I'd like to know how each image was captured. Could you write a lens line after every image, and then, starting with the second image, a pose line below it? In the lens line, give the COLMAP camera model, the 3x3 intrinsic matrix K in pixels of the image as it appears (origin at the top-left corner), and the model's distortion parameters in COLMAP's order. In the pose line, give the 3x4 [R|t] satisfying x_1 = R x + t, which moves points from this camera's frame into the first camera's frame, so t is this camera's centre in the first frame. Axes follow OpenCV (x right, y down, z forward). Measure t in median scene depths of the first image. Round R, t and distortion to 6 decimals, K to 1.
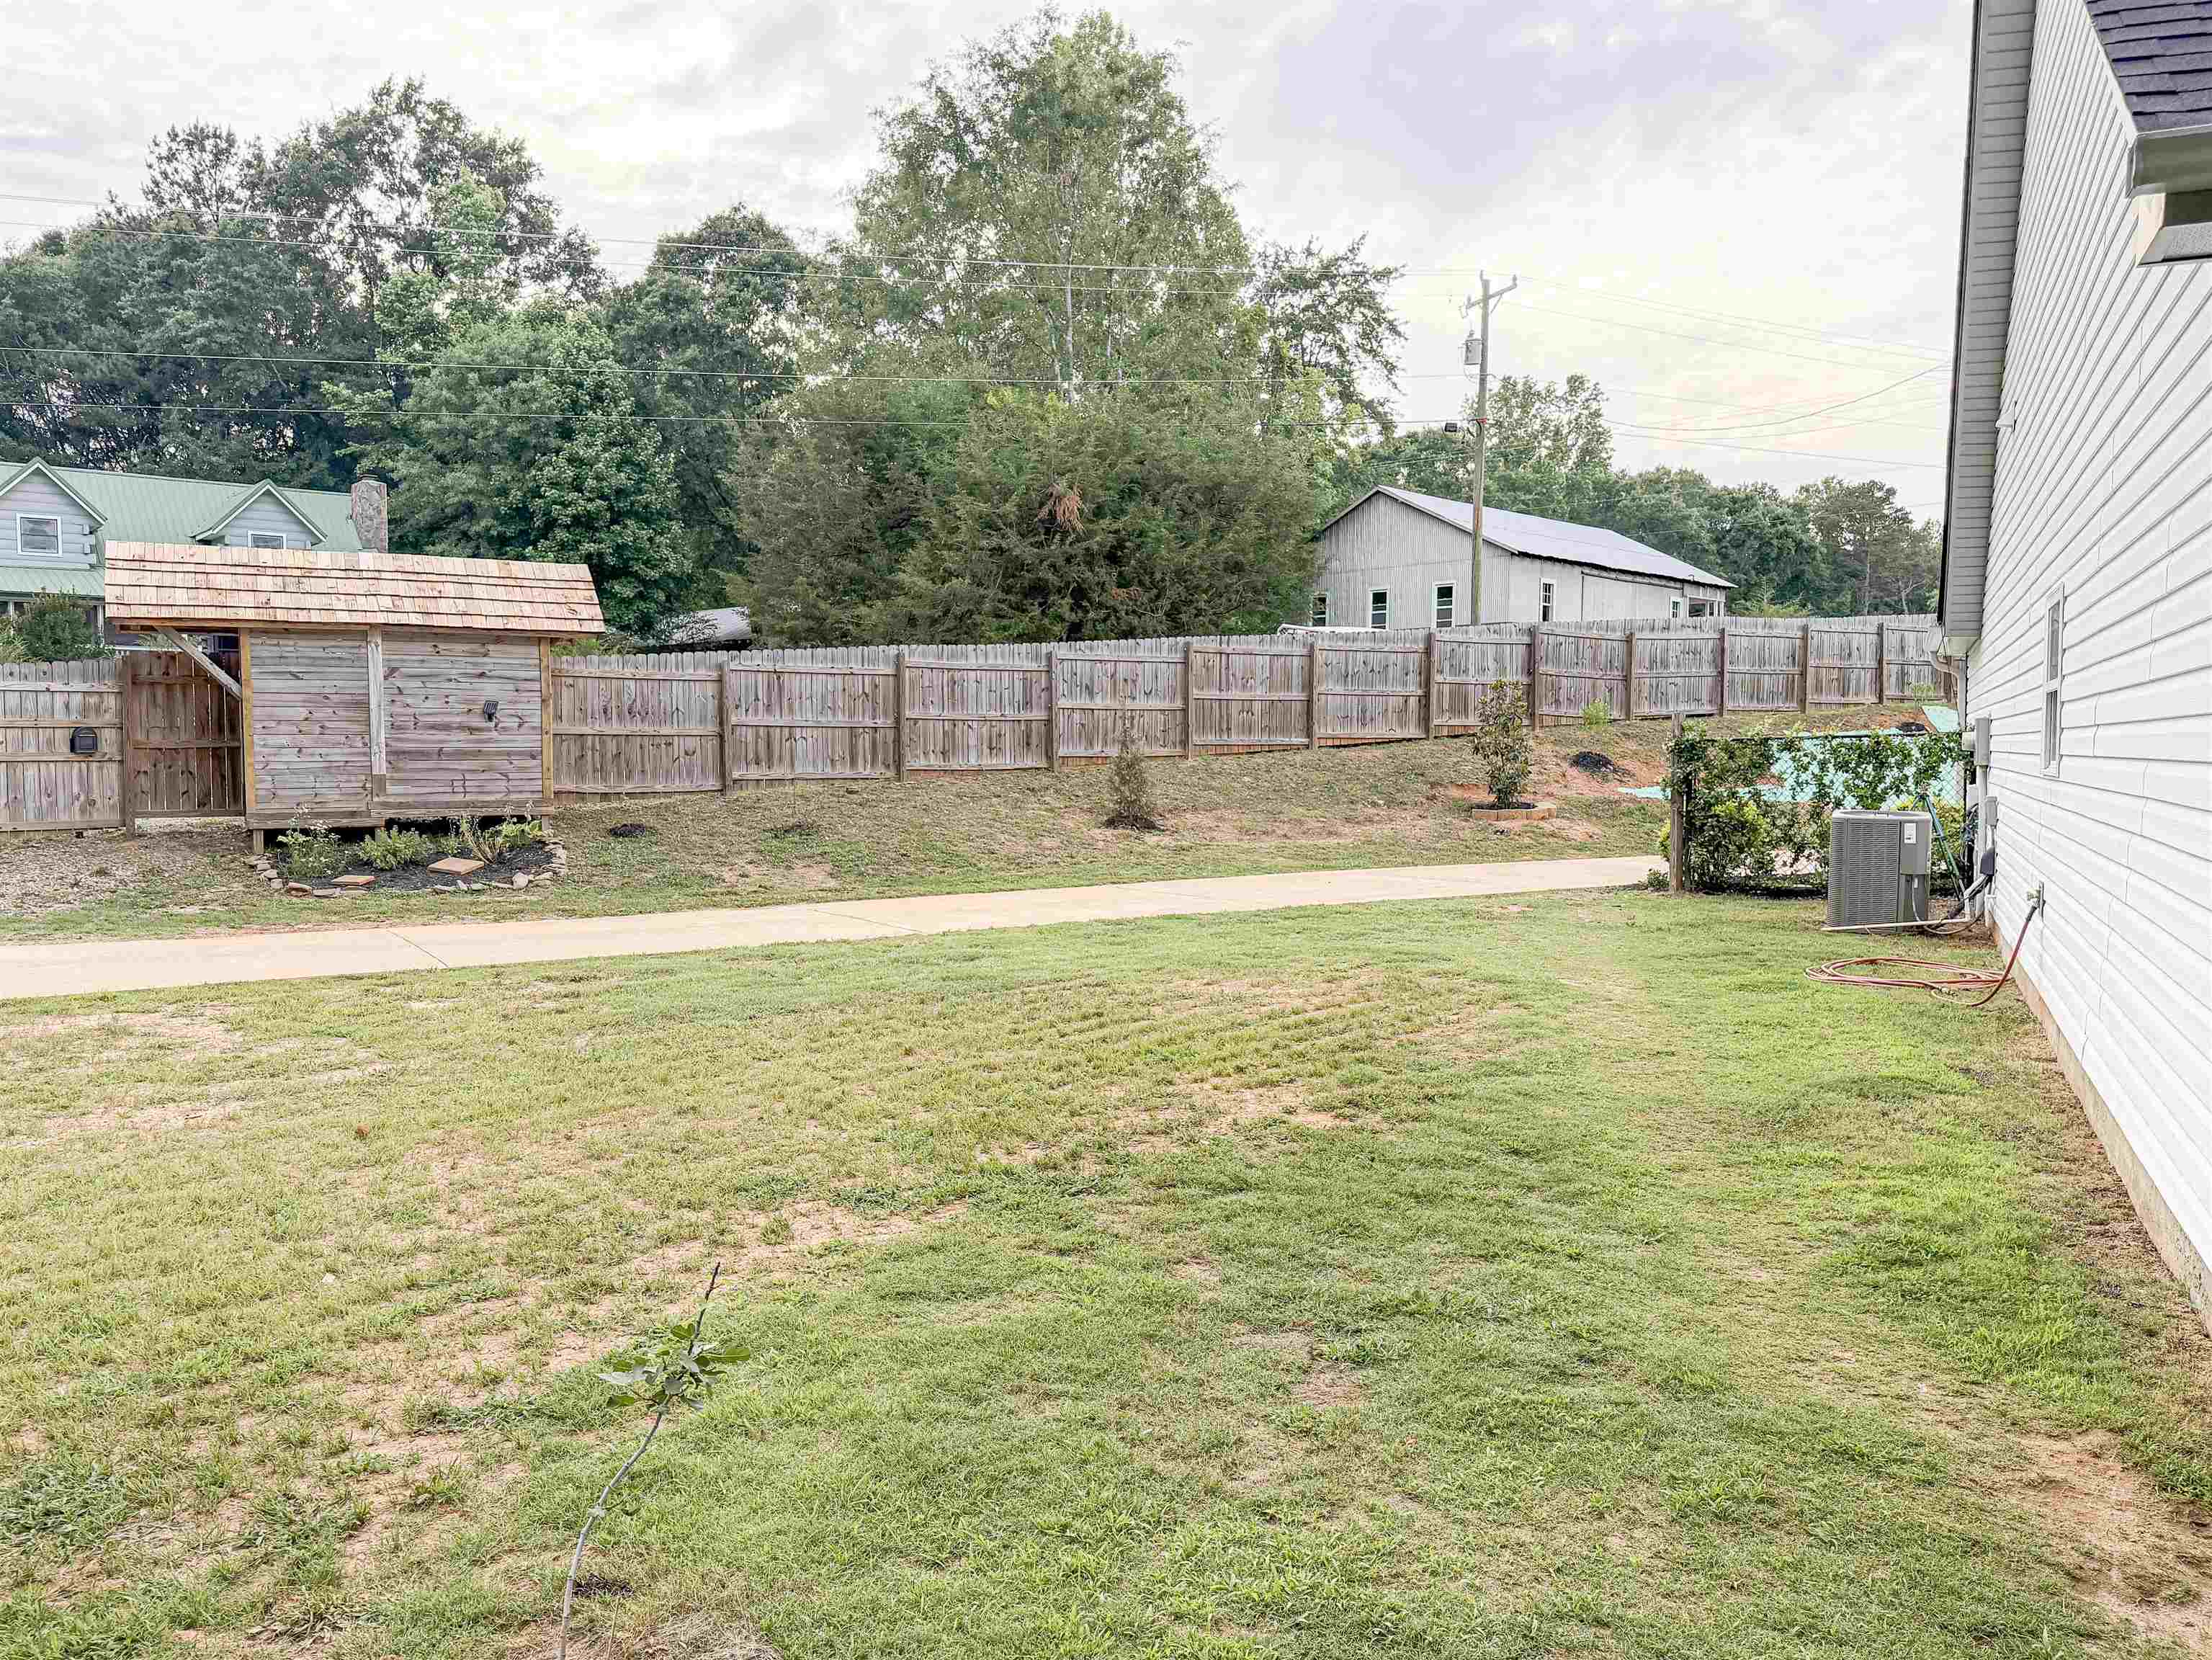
lens RADIAL K [[1565.7, 0, 1106.0], [0, 1565.7, 830.0], [0, 0, 1]] dist [0.102989, -0.000761]
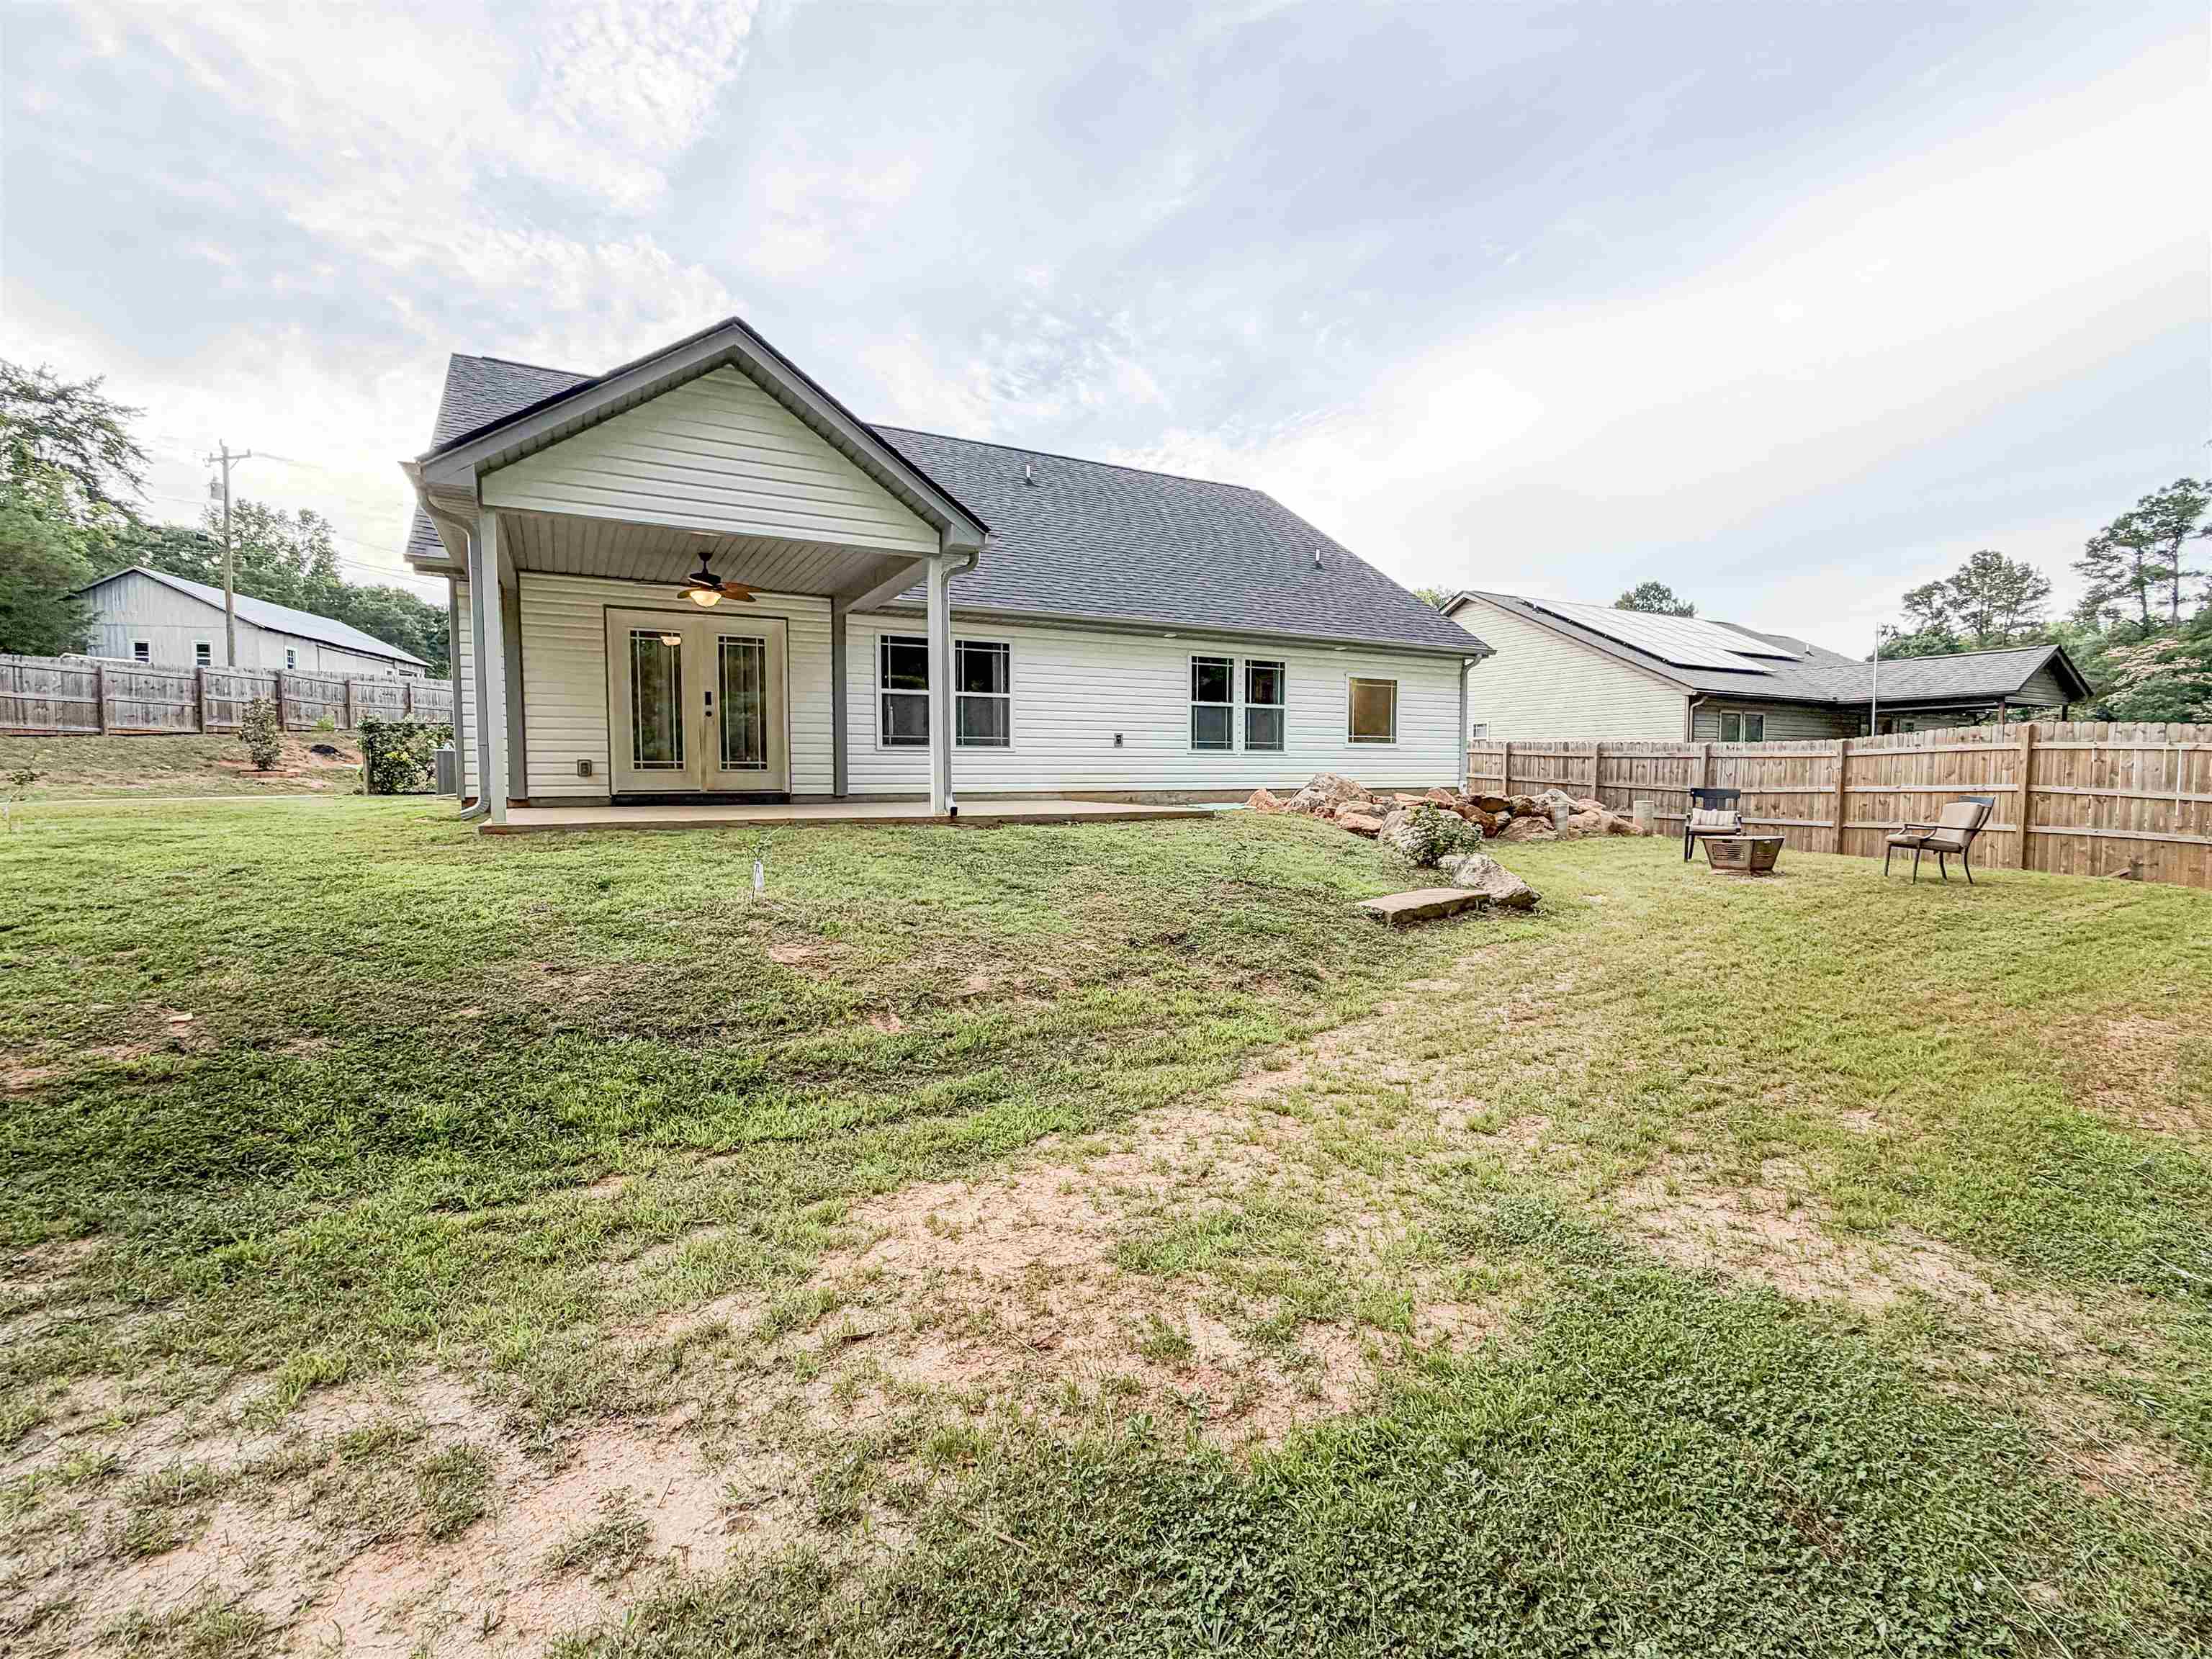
lens RADIAL K [[968.8, 0, 1106.0], [0, 968.8, 829.5], [0, 0, 1]] dist [-0.025182, 0.008068]
pose [[0.564914, -0.044695, 0.823938, -0.054653], [0.045721, 0.998693, 0.022827, 0.040762], [-0.823882, 0.024776, 0.566220, -0.211550]]
